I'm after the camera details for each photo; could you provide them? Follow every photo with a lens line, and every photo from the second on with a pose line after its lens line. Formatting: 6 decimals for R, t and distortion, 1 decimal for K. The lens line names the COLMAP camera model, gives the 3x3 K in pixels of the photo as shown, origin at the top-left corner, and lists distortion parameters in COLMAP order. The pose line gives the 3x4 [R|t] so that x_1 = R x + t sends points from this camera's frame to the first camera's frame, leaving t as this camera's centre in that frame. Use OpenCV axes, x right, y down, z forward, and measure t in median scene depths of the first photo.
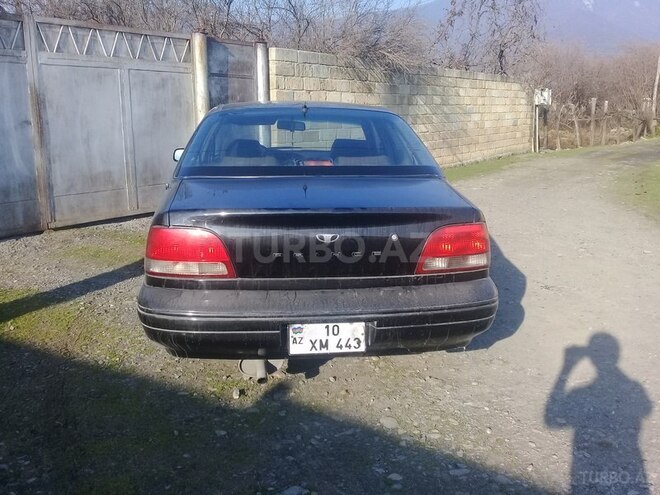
lens RADIAL K [[612.6, 0, 330.0], [0, 612.6, 247.5], [0, 0, 1]] dist [0.001975, -0.005563]
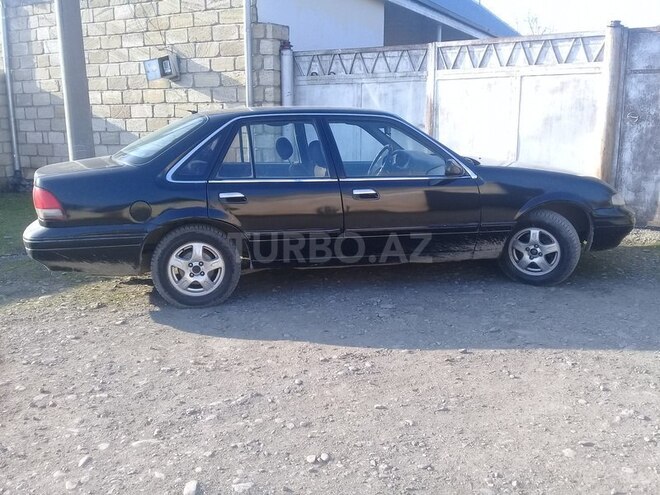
lens RADIAL K [[593.9, 0, 330.0], [0, 593.9, 247.5], [0, 0, 1]] dist [-0.002047, 0.002316]
pose [[0.145811, 0.199366, -0.969016, 0.699884], [-0.209926, 0.963414, 0.166625, -0.113553], [0.966784, 0.179126, 0.182328, 0.574584]]
